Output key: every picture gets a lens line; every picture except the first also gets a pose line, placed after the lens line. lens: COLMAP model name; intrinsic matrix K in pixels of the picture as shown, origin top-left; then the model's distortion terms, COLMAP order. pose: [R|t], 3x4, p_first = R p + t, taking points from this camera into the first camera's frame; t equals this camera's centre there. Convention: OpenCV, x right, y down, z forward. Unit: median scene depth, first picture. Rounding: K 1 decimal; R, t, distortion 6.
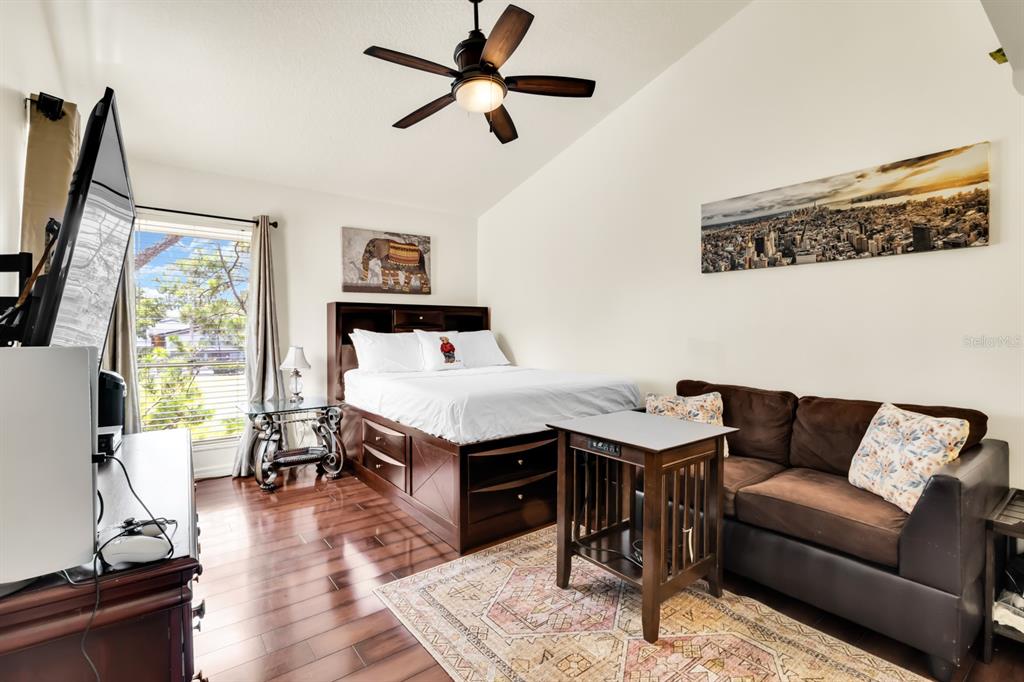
lens RADIAL K [[476.7, 0, 516.6], [0, 476.7, 338.1], [0, 0, 1]] dist [0.003132, -0.000045]
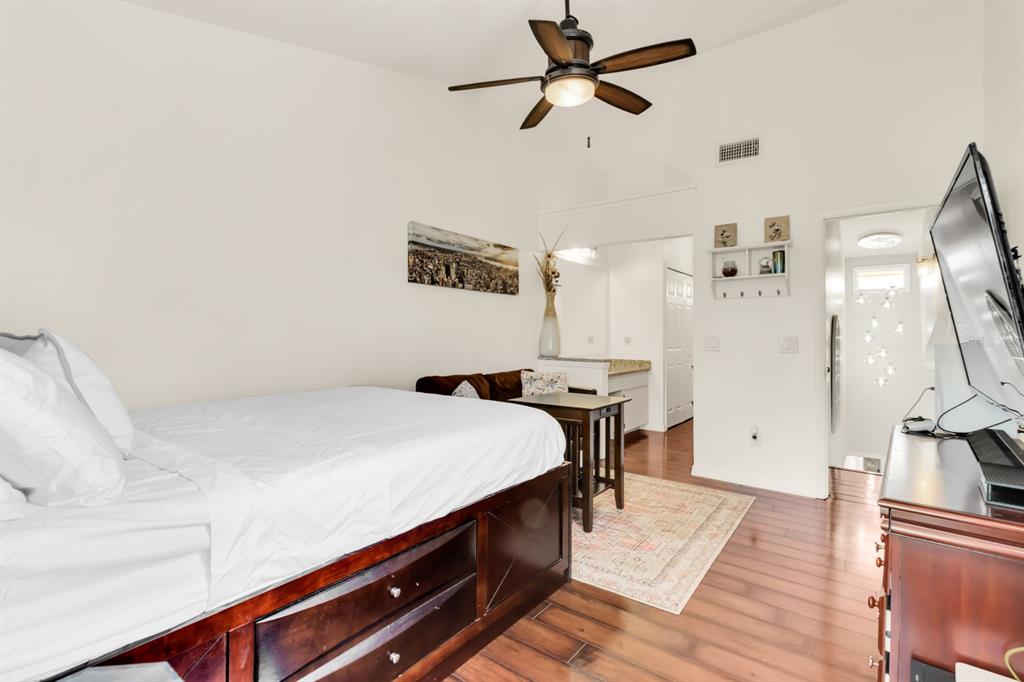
lens RADIAL K [[476.7, 0, 512.1], [0, 476.7, 336.9], [0, 0, 1]] dist [0.003132, -0.000045]
pose [[-0.255608, -0.003285, 0.966775, -0.887931], [0.011073, 0.999919, 0.006325, -0.012470], [-0.966717, 0.012322, -0.255551, 1.232841]]
